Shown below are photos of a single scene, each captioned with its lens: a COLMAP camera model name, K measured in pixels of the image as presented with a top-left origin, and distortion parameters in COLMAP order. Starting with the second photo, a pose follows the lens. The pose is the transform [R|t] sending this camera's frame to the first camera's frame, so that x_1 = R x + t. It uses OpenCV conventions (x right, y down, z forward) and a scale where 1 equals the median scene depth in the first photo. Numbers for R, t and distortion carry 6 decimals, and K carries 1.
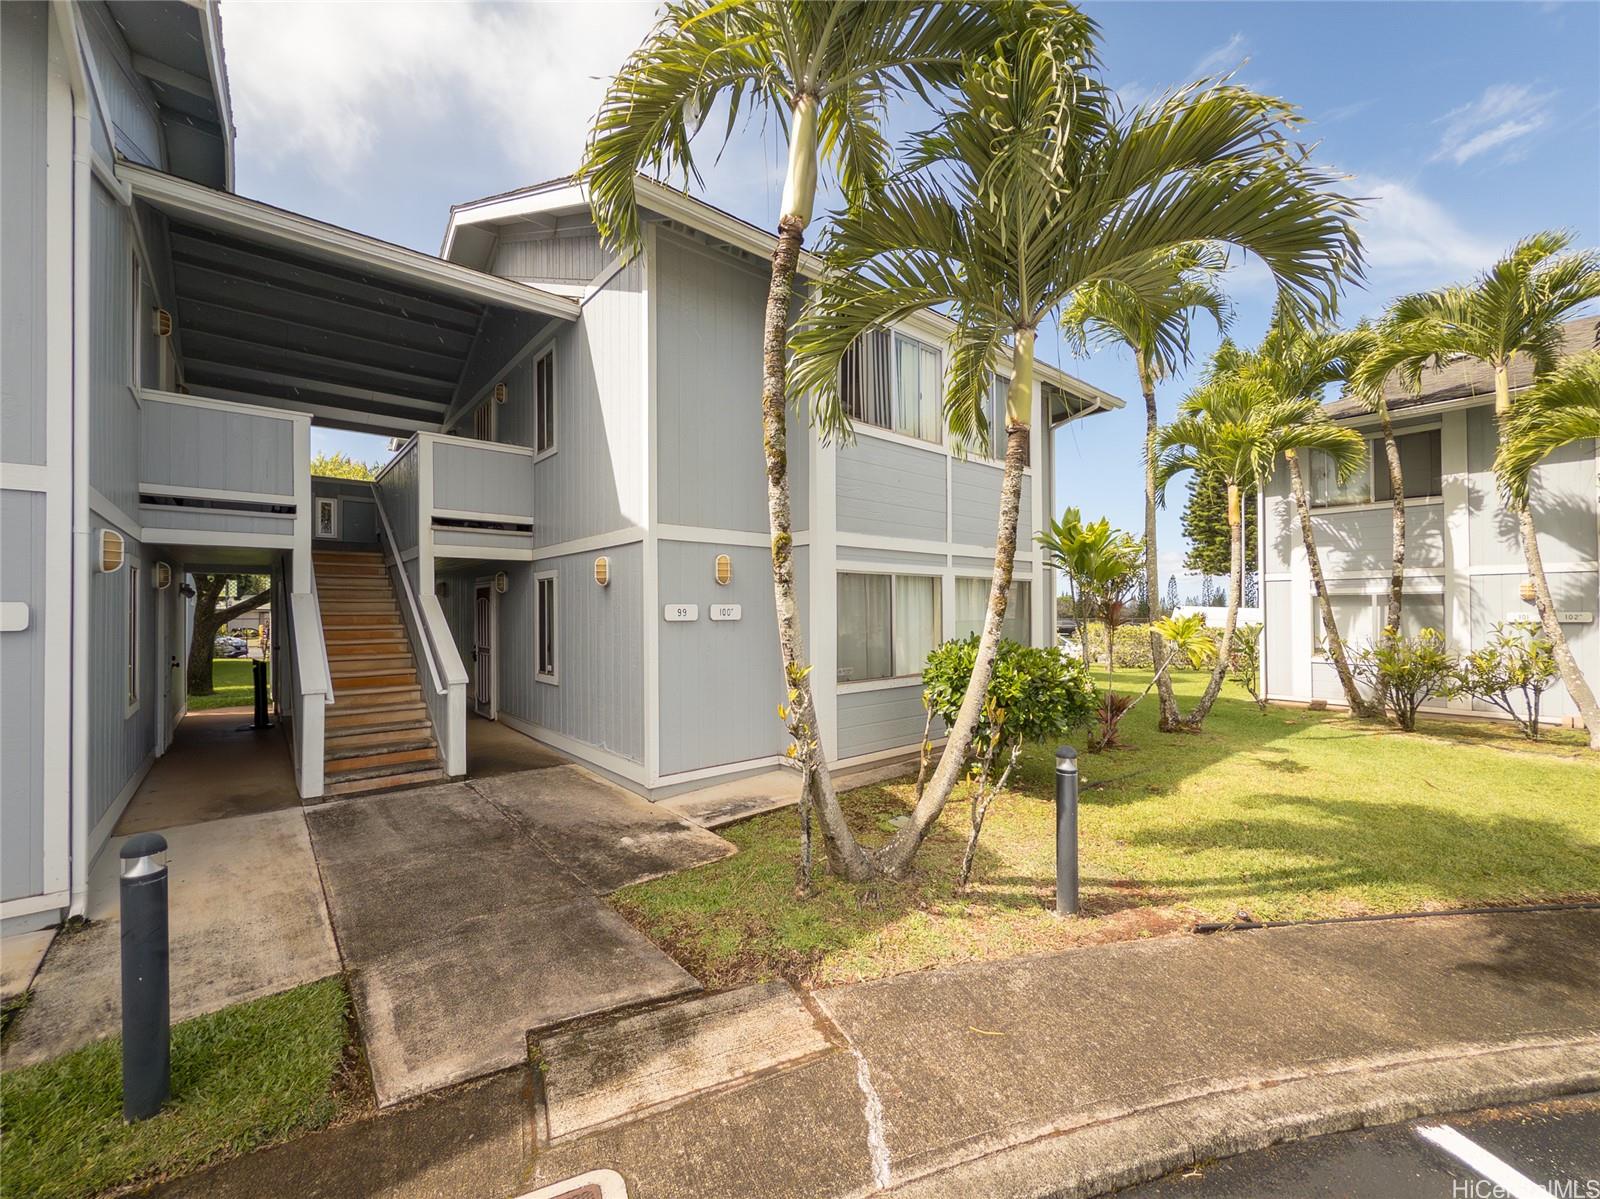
lens RADIAL K [[643.7, 0, 802.2], [0, 643.7, 608.5], [0, 0, 1]] dist [0.001111, 0.000194]
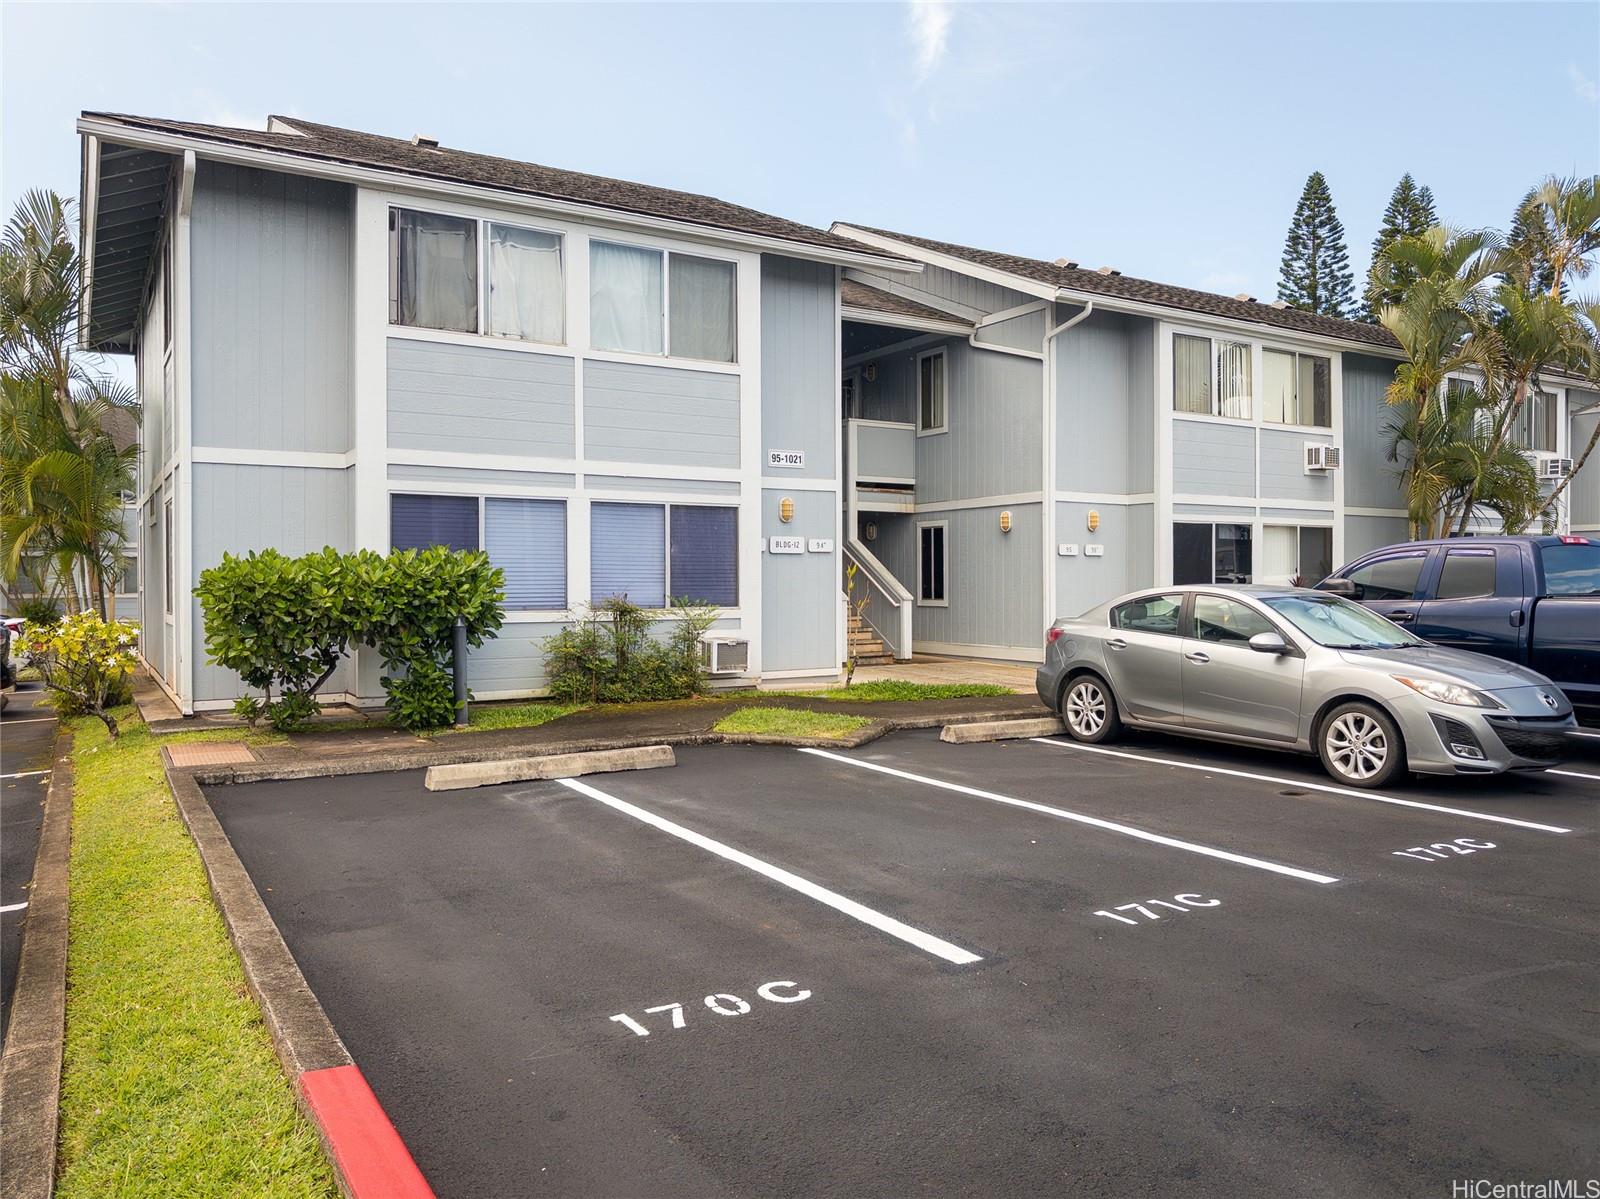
lens RADIAL K [[1140.3, 0, 797.4], [0, 1140.3, 593.8], [0, 0, 1]] dist [0.002972, 0.000334]
pose [[0.987164, 0.004799, -0.159639, -0.331600], [-0.002194, 0.999862, 0.016490, 0.057368], [0.159696, -0.015928, 0.987038, -1.476681]]
